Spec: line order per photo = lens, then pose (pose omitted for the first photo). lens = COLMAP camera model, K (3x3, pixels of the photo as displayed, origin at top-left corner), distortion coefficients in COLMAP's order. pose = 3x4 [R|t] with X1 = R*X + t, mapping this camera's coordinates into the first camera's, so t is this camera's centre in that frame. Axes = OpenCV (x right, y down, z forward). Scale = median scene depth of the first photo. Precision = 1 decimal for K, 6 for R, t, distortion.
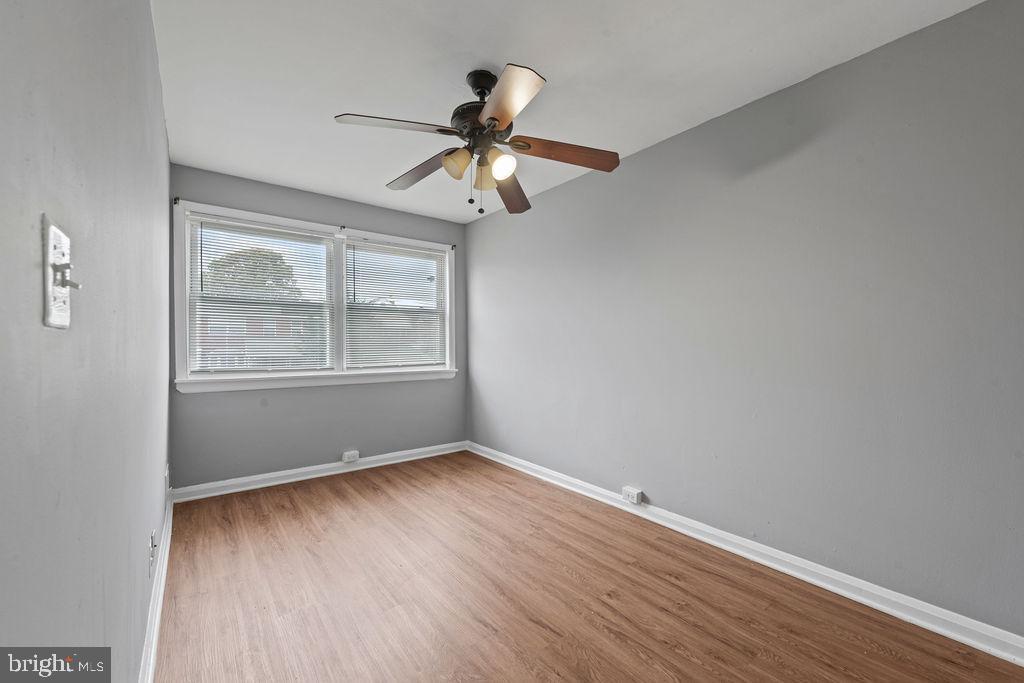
lens RADIAL K [[413.4, 0, 517.9], [0, 413.4, 341.5], [0, 0, 1]] dist [0.003058, -0.000476]
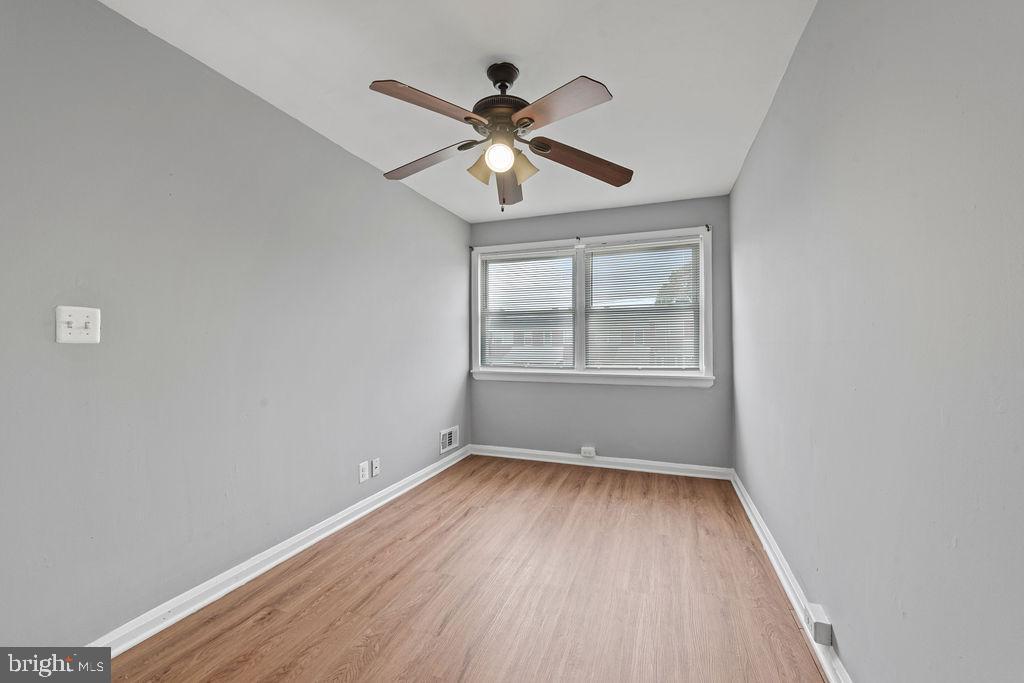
lens RADIAL K [[413.4, 0, 511.8], [0, 413.4, 342.2], [0, 0, 1]] dist [0.003058, -0.000476]
pose [[0.523028, -0.005898, -0.852295, 0.446563], [0.009310, 0.999956, -0.001207, -0.004753], [0.852264, -0.007304, 0.523060, 0.312671]]
